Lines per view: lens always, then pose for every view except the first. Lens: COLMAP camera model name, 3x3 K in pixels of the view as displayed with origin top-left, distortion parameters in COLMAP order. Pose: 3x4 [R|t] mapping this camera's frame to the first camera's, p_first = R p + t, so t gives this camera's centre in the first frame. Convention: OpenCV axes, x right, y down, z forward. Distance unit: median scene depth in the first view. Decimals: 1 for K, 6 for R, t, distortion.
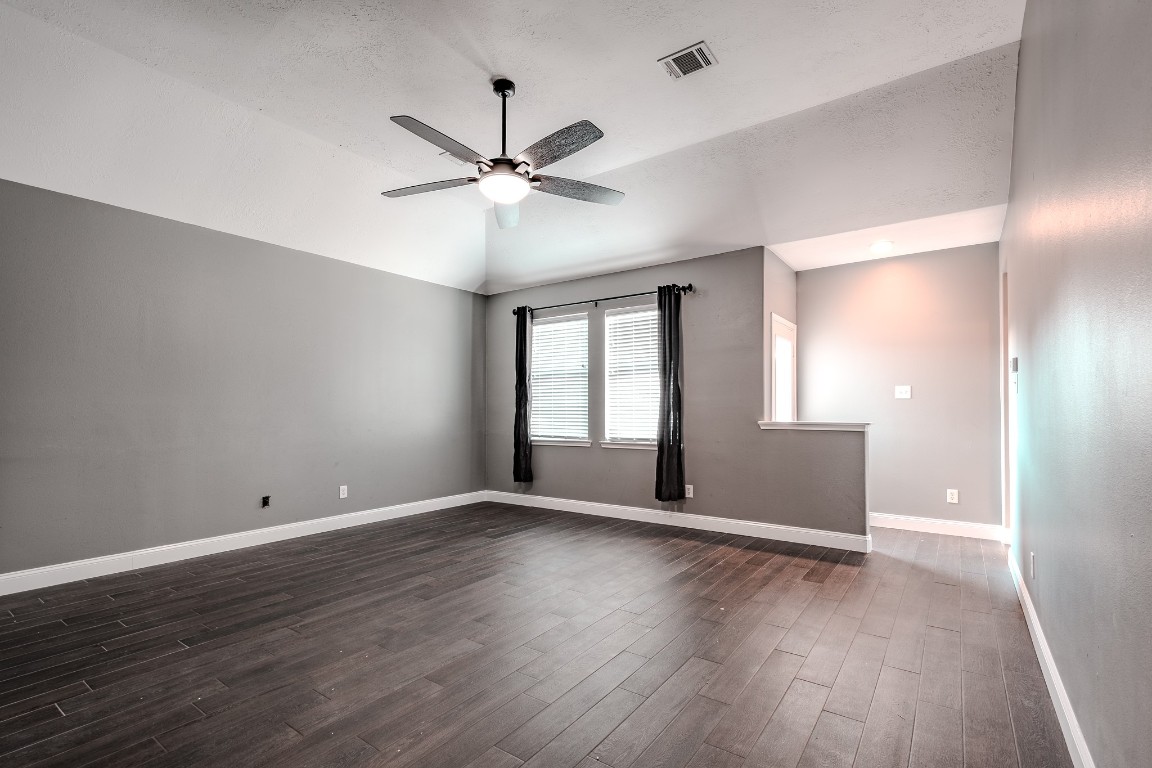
lens RADIAL K [[524.6, 0, 575.9], [0, 524.6, 409.9], [0, 0, 1]] dist [0.013728, -0.000980]
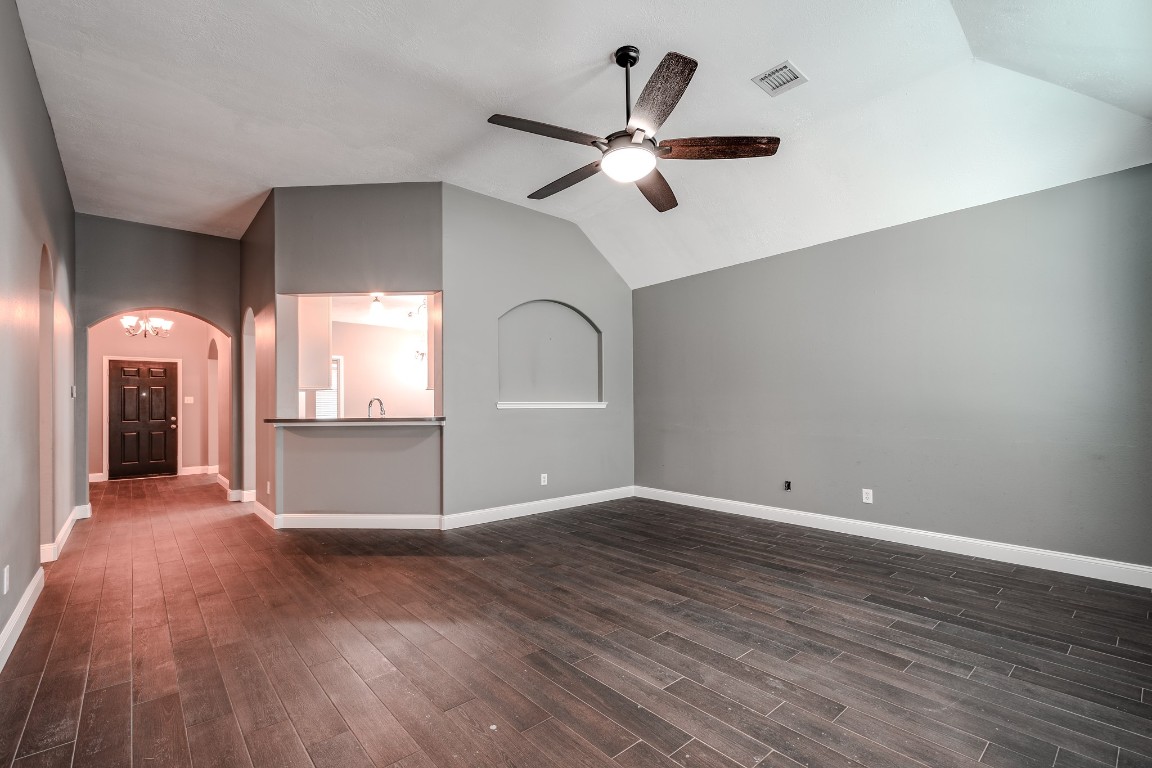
lens RADIAL K [[506.0, 0, 579.2], [0, 506.0, 402.6], [0, 0, 1]] dist [0.004775, 0.000591]
pose [[-0.222246, -0.001965, -0.974989, 0.525004], [0.005923, 0.999977, -0.003365, 0.000257], [0.974973, -0.006523, -0.222229, 0.774245]]
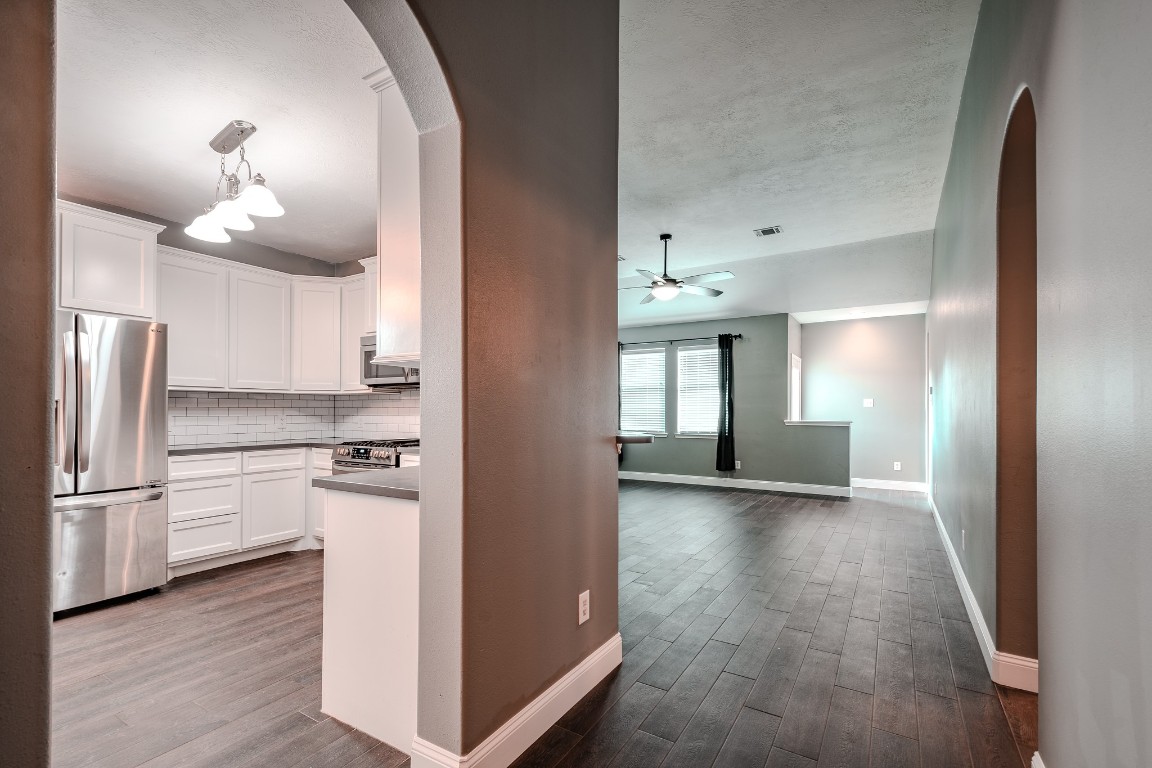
lens RADIAL K [[500.9, 0, 579.8], [0, 500.9, 414.4], [0, 0, 1]] dist [0.015616, 0.000326]
pose [[0.997818, 0.004300, 0.065879, -0.385282], [-0.004750, 0.999966, 0.006684, -0.005023], [-0.065848, -0.006982, 0.997805, -0.509158]]
